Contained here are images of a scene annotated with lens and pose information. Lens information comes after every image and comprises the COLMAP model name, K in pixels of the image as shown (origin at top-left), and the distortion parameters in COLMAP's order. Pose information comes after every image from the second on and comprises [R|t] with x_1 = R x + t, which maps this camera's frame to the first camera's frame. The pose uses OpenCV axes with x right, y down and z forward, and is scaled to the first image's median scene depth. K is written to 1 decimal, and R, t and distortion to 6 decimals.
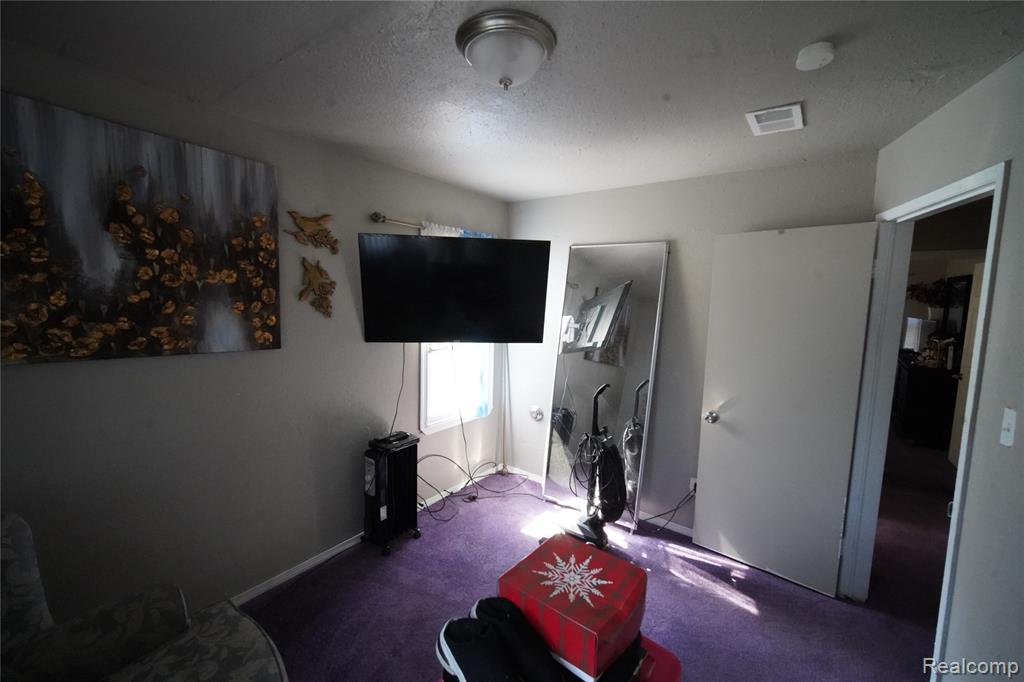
lens RADIAL K [[416.1, 0, 512.0], [0, 416.1, 341.0], [0, 0, 1]] dist [-0.000505, -0.000180]
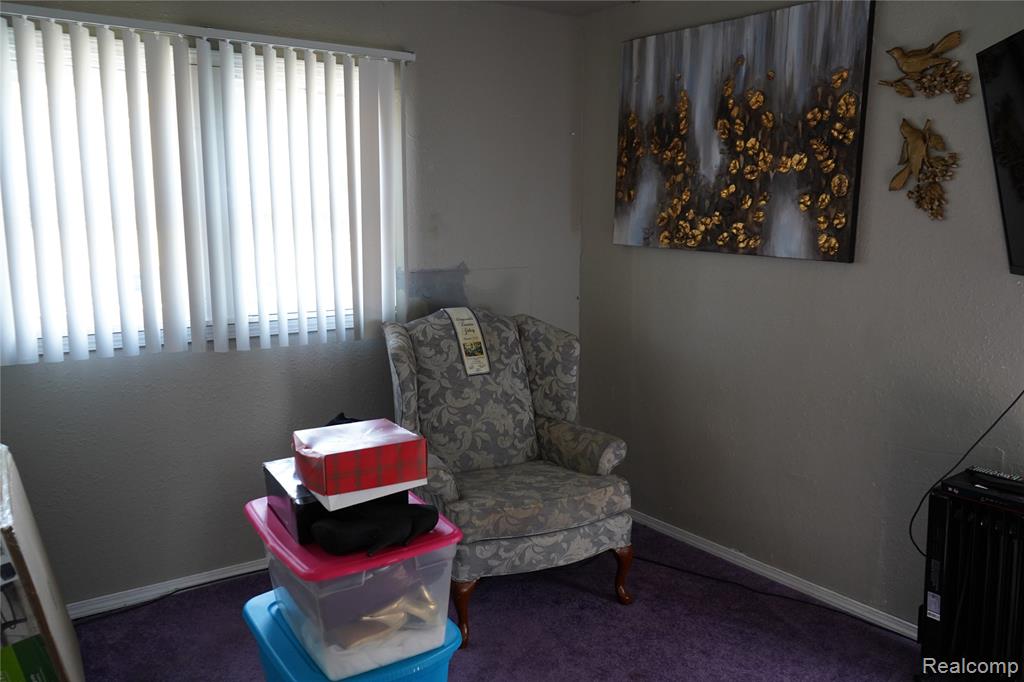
lens RADIAL K [[819.8, 0, 512.0], [0, 819.8, 341.0], [0, 0, 1]] dist [-0.002065, -0.000188]
pose [[-0.337244, 0.119328, -0.933824, 1.066374], [-0.109377, 0.980250, 0.164762, -0.021092], [0.935042, 0.157704, -0.317532, 1.119405]]
